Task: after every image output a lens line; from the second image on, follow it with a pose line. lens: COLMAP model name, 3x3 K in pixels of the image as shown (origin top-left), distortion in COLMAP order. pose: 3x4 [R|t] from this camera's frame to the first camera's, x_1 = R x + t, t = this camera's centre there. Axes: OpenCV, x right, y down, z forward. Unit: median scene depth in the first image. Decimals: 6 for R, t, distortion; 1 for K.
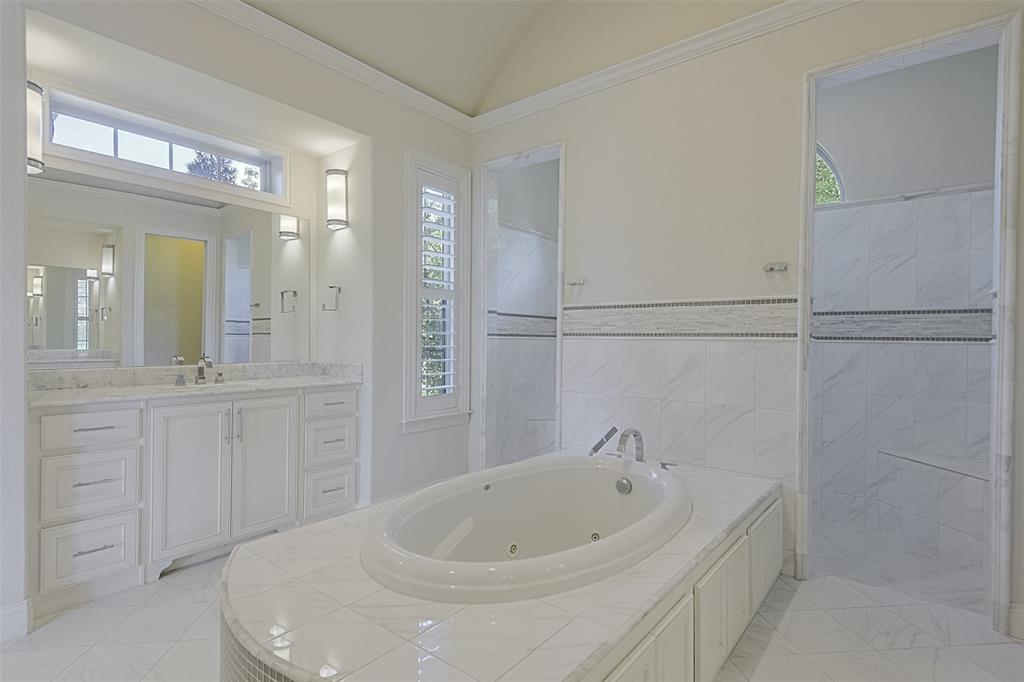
lens RADIAL K [[509.3, 0, 505.3], [0, 509.3, 341.7], [0, 0, 1]] dist [-0.018795, -0.009390]
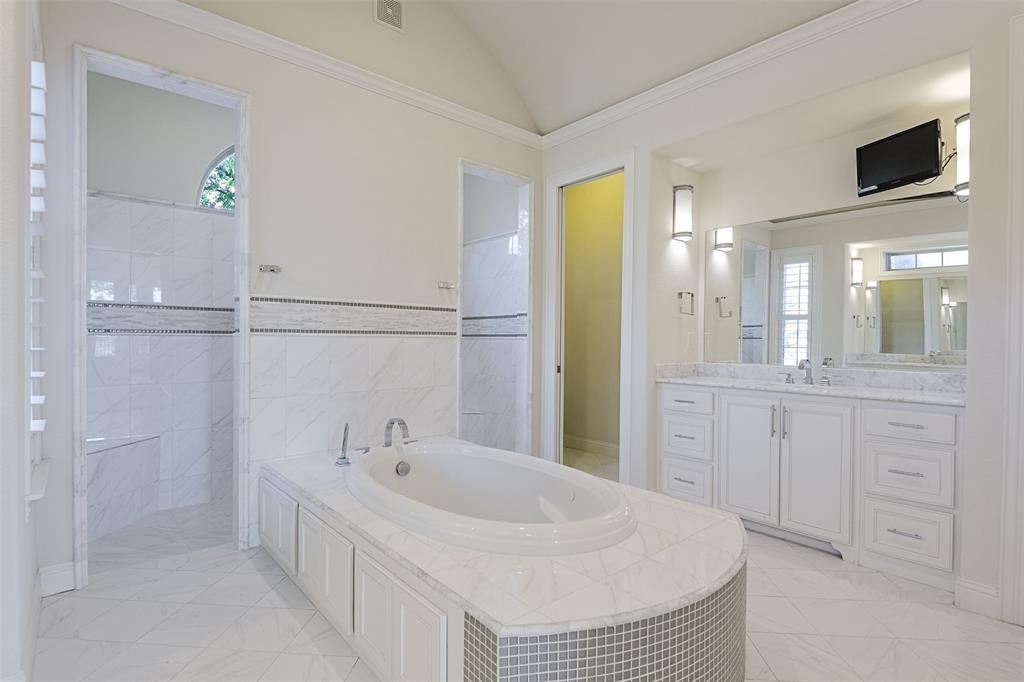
lens RADIAL K [[509.3, 0, 506.1], [0, 509.3, 340.1], [0, 0, 1]] dist [-0.018795, -0.009390]
pose [[0.134748, -0.012144, 0.990805, -0.721847], [-0.002750, 0.999916, 0.012630, -0.010757], [-0.990876, -0.004427, 0.134703, 0.538291]]
